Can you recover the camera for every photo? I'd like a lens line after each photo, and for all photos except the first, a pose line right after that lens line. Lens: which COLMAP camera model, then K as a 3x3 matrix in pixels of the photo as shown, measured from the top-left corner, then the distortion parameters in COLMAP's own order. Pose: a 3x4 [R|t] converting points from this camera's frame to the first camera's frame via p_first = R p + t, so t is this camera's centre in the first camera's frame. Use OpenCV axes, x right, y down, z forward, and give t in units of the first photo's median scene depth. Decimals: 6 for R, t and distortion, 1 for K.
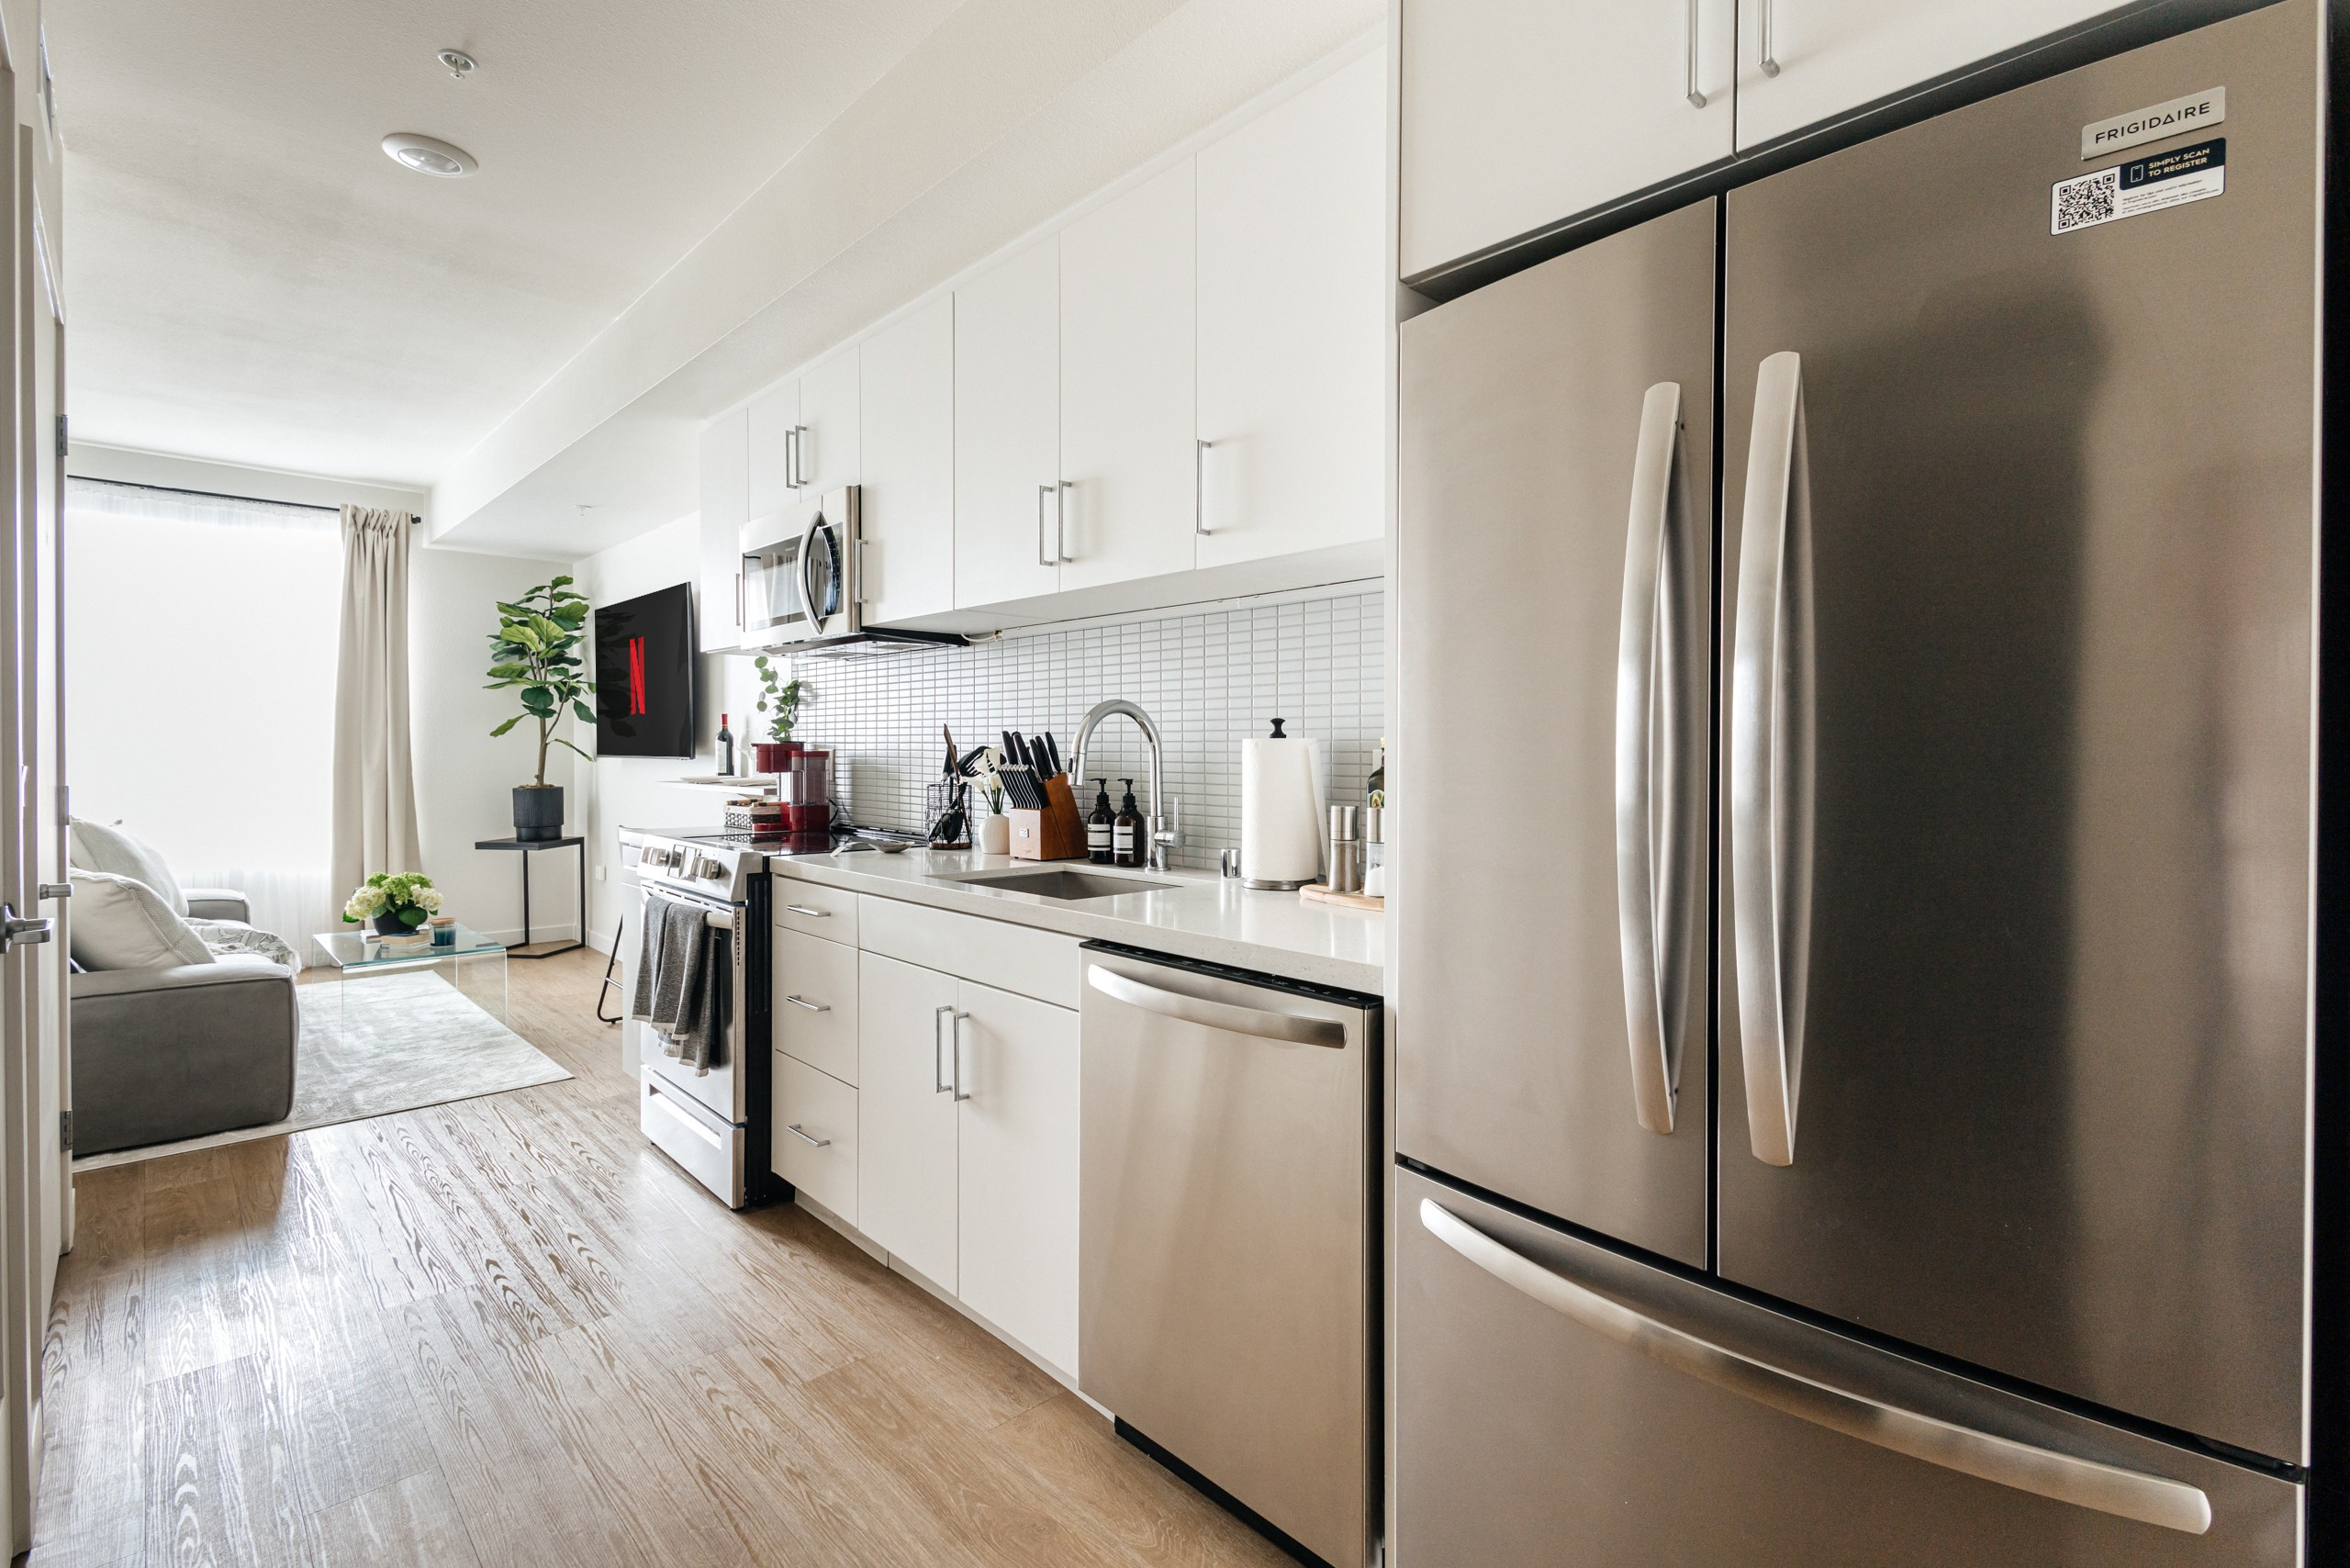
lens RADIAL K [[1085.3, 0, 1168.1], [0, 1085.3, 751.6], [0, 0, 1]] dist [0.004531, 0.000572]
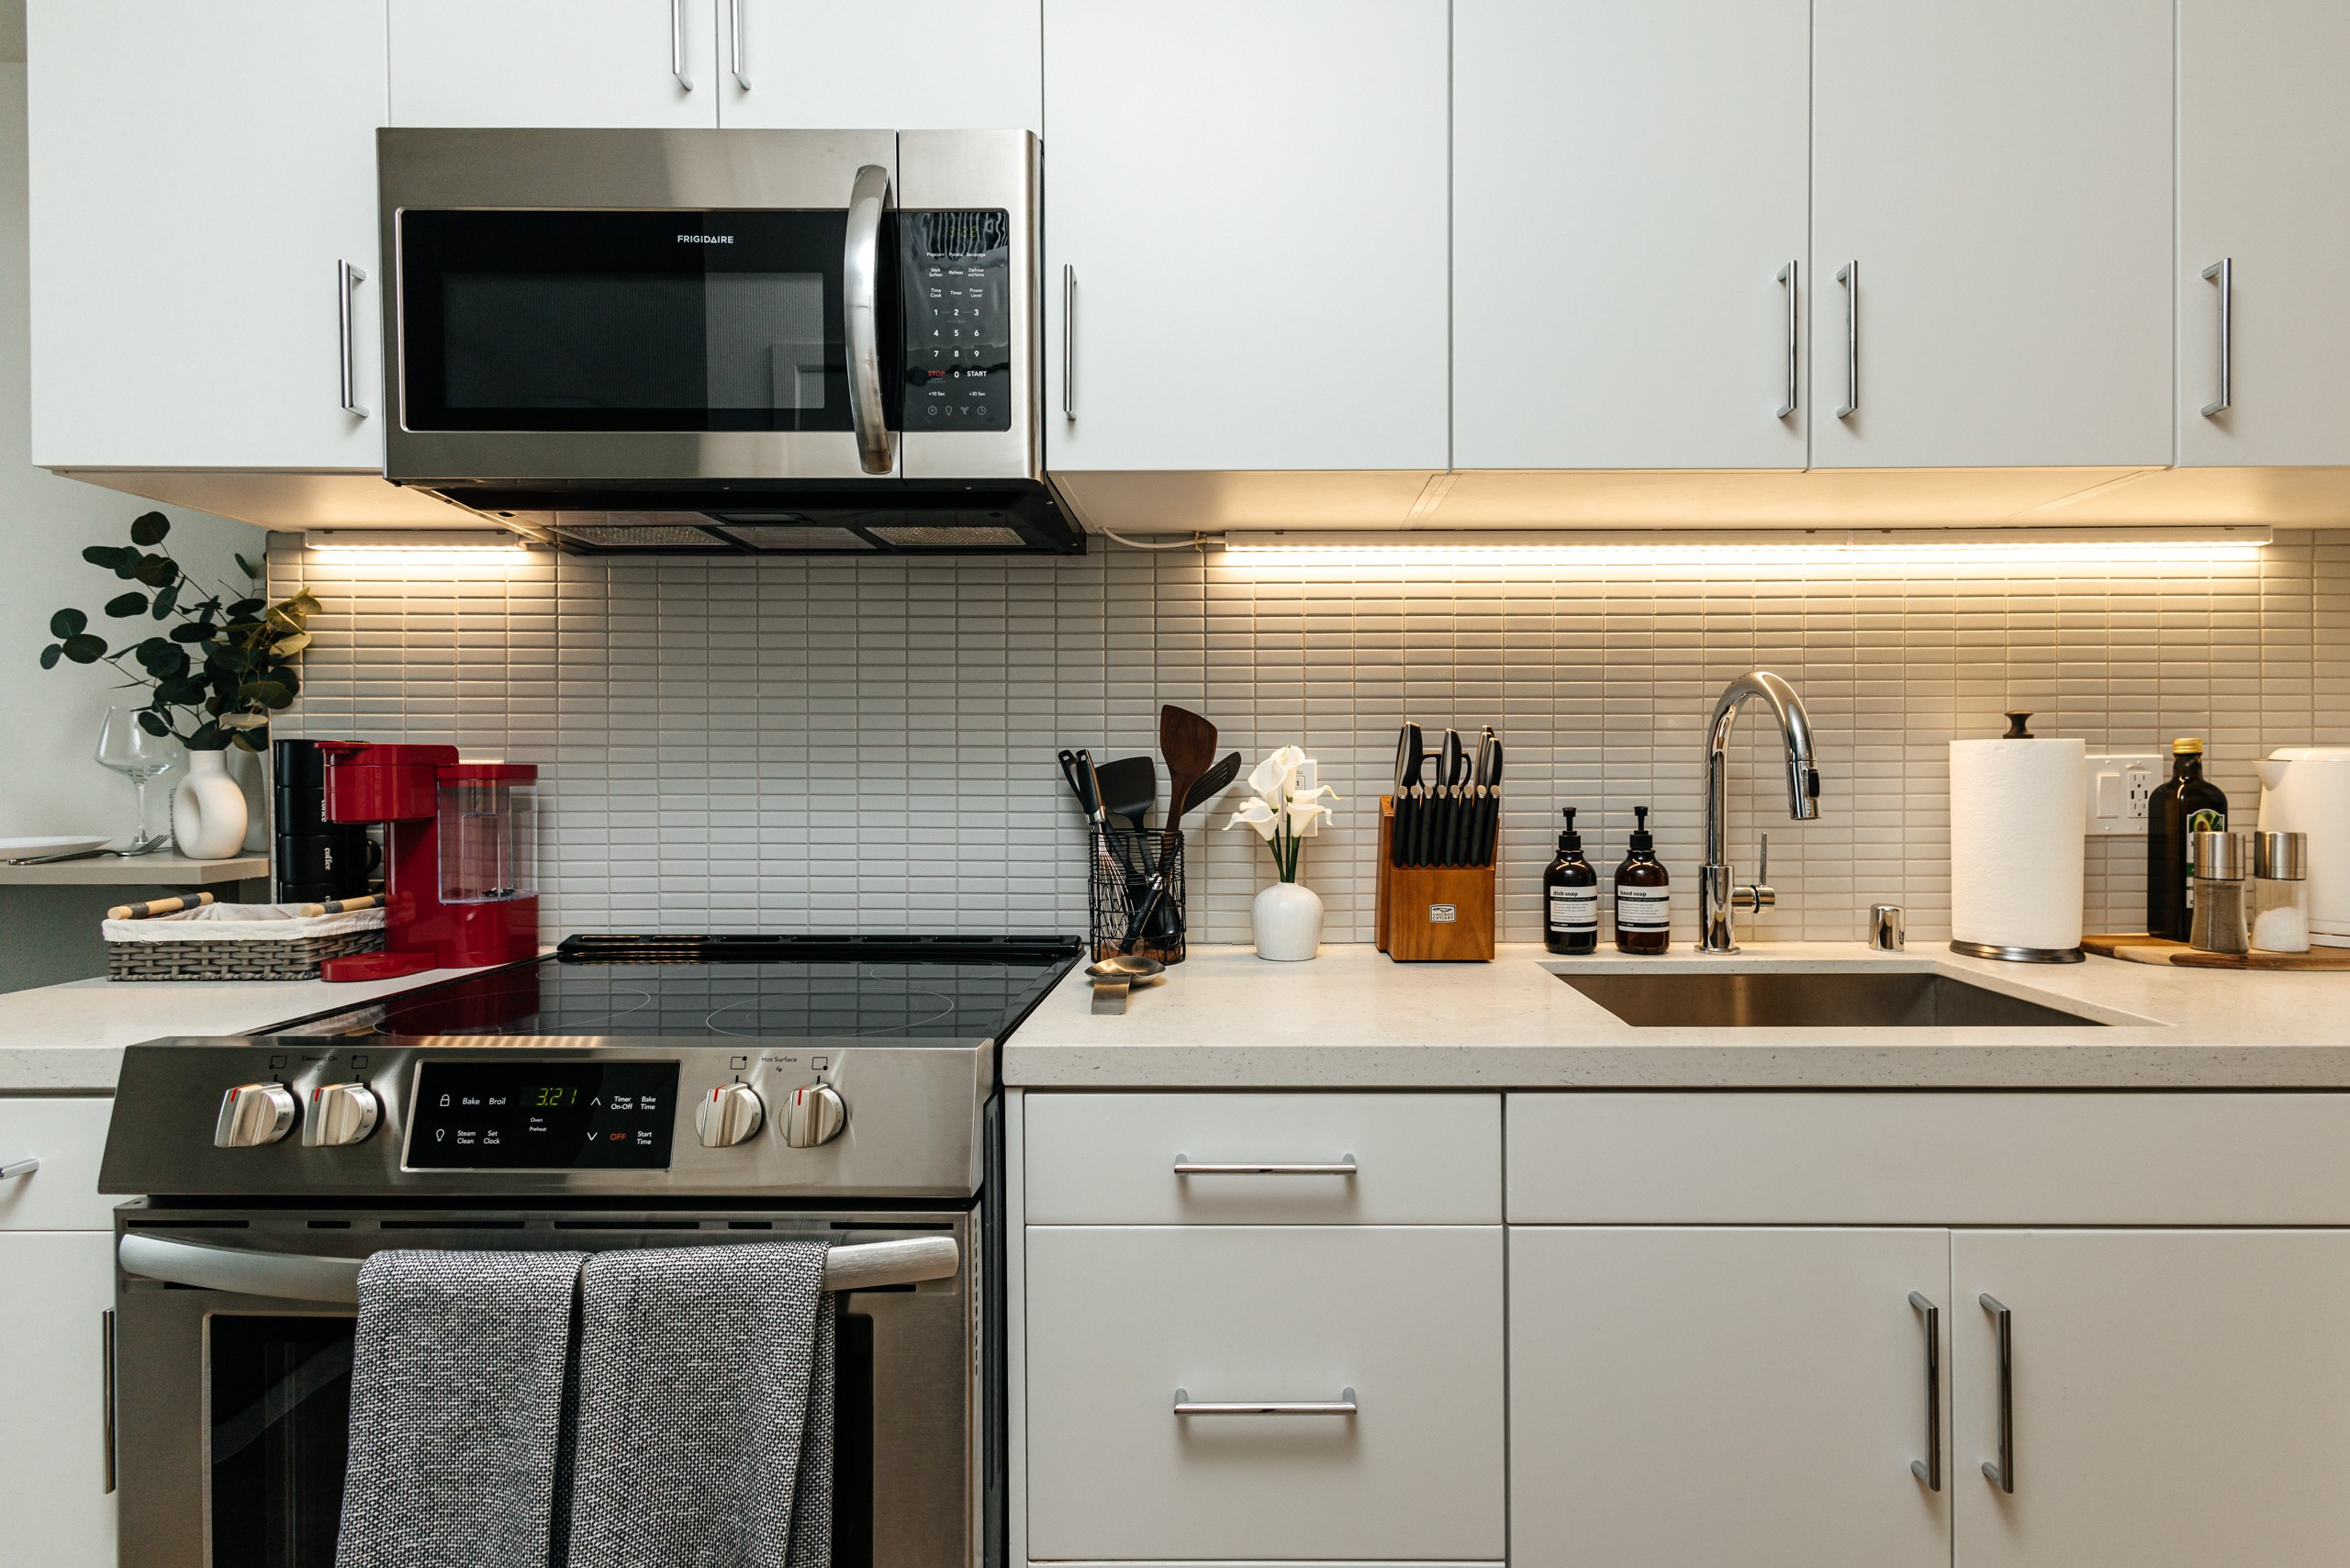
lens RADIAL K [[1096.0, 0, 1257.8], [0, 1096.0, 785.0], [0, 0, 1]] dist [0.005121, -0.000081]
pose [[0.688879, -0.007696, 0.724835, -0.698360], [0.005549, 0.999970, 0.005343, 0.009940], [-0.724855, 0.000342, 0.688901, 0.830344]]
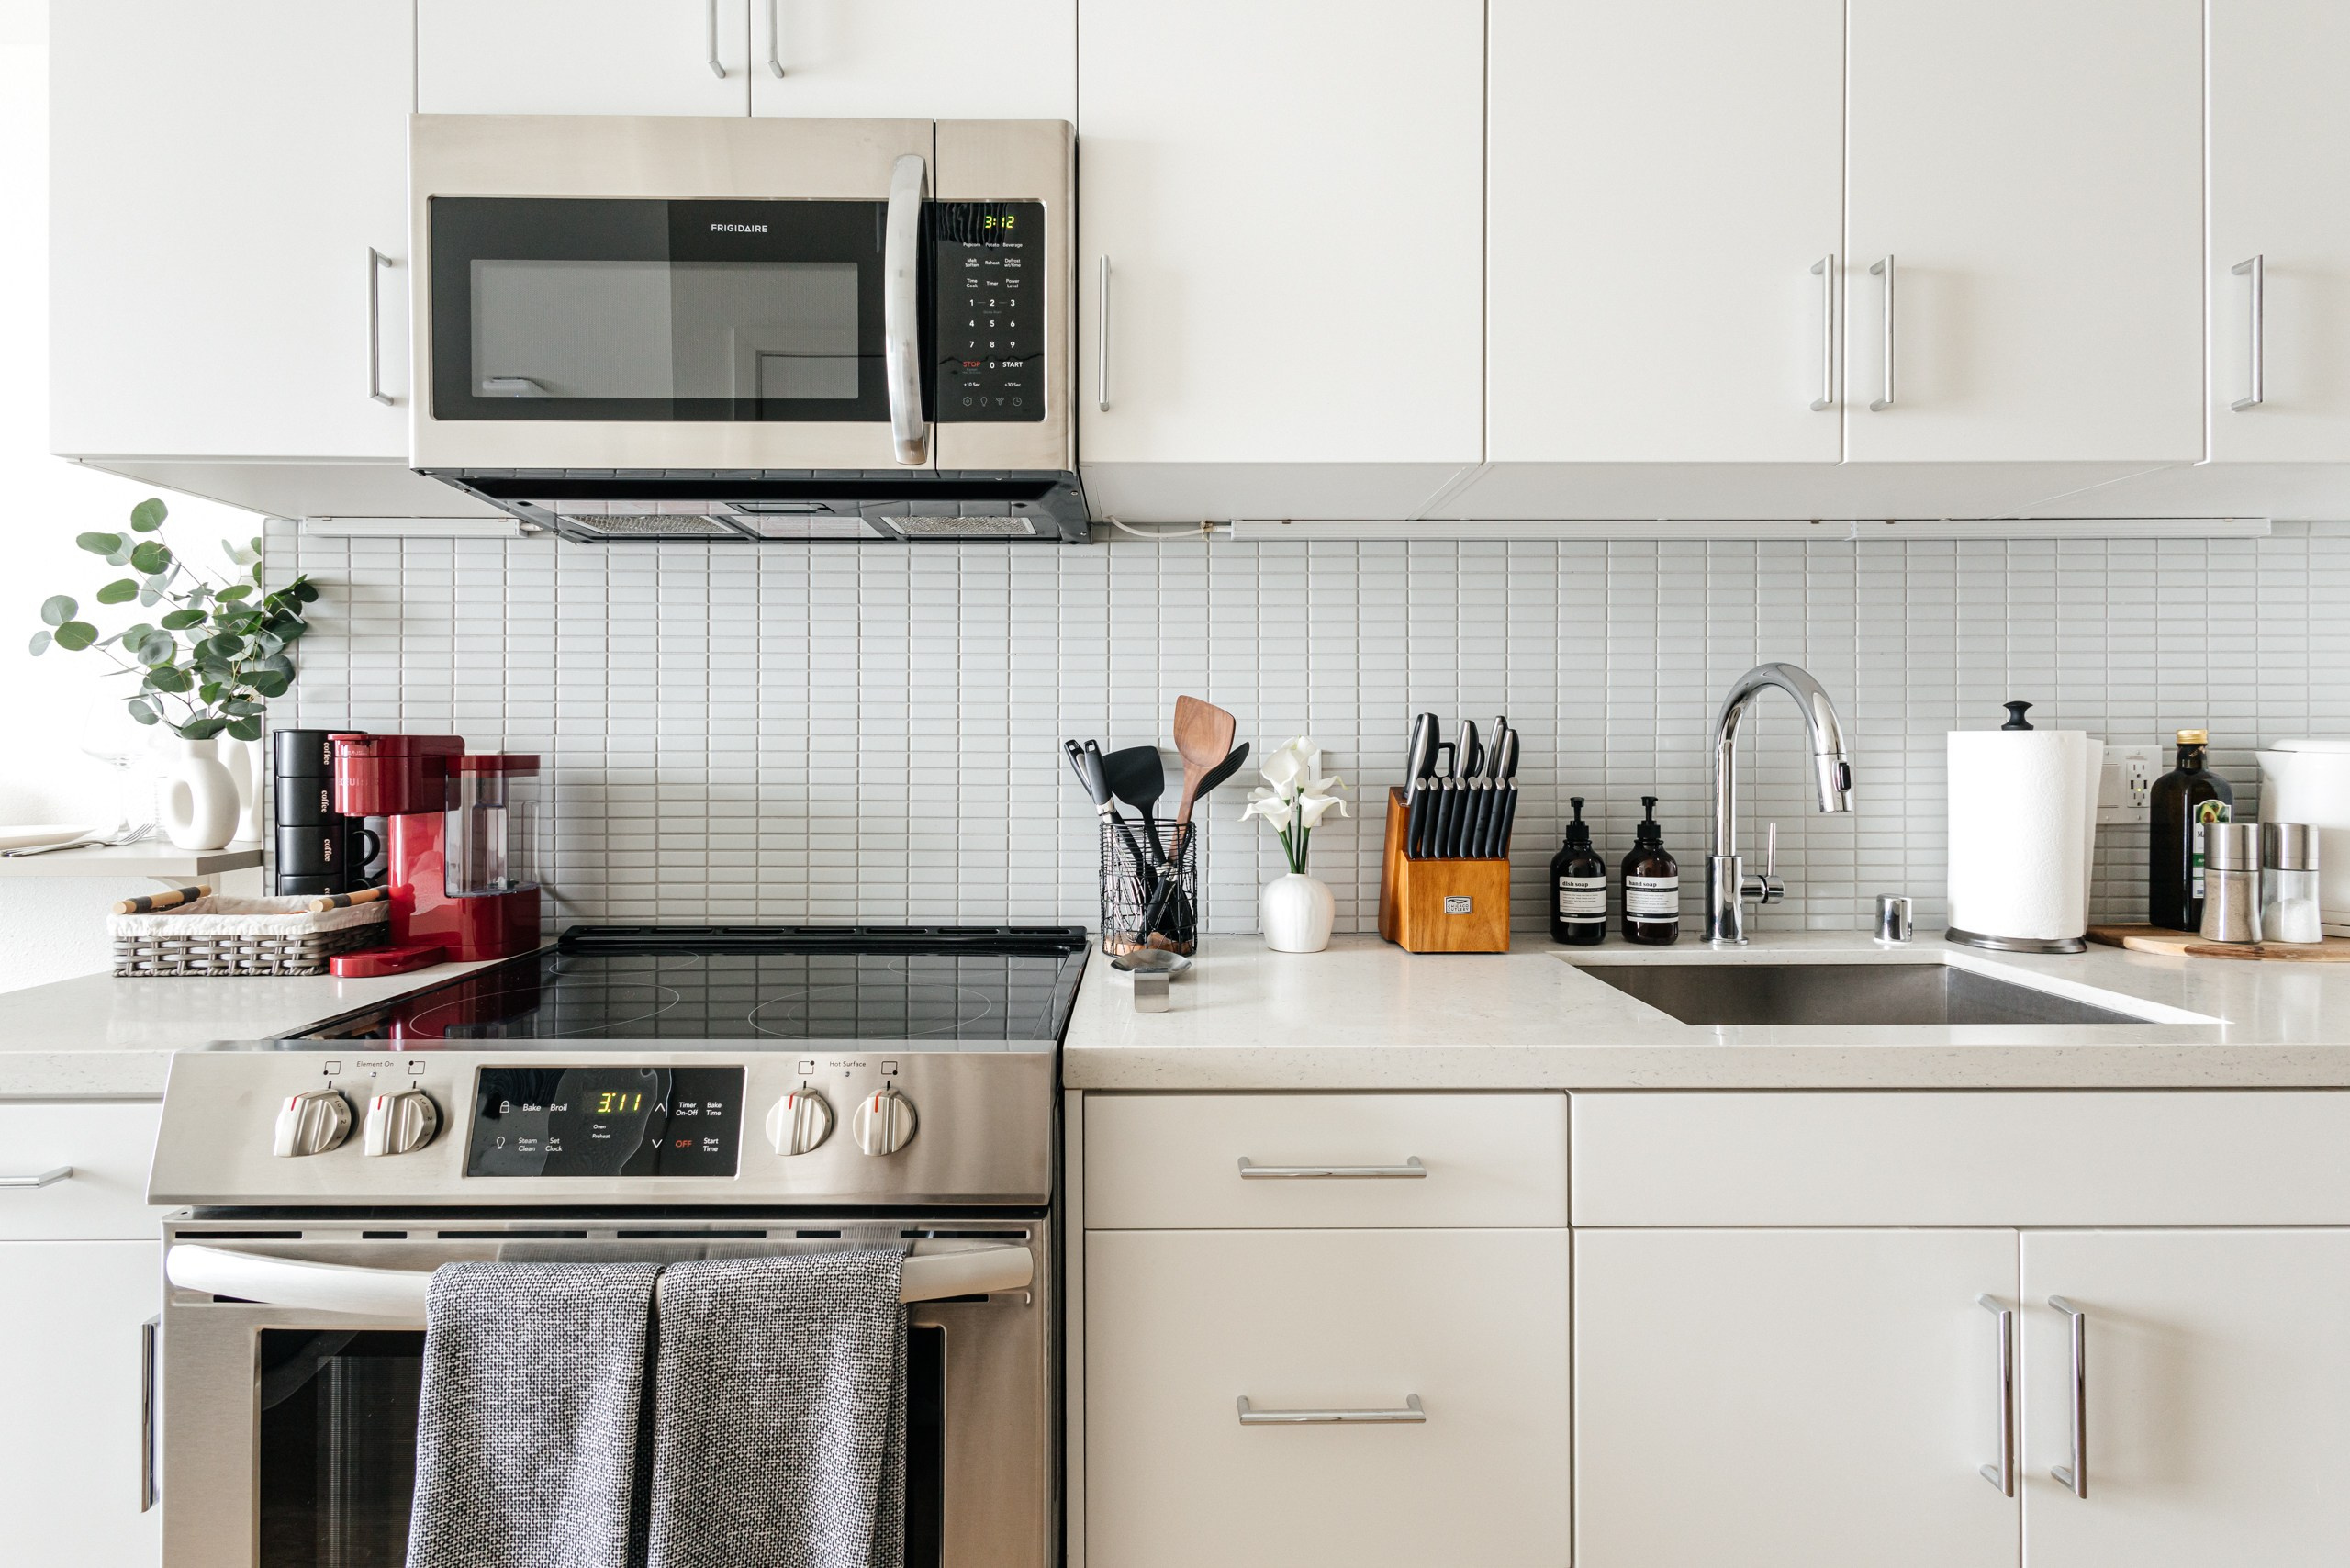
lens RADIAL K [[1085.3, 0, 1168.1], [0, 1085.3, 751.6], [0, 0, 1]] dist [0.004531, 0.000572]
pose [[0.680212, -0.001482, 0.733014, -0.738160], [0.004970, 0.999984, -0.002591, 0.000512], [-0.732998, 0.005405, 0.680209, 0.886899]]
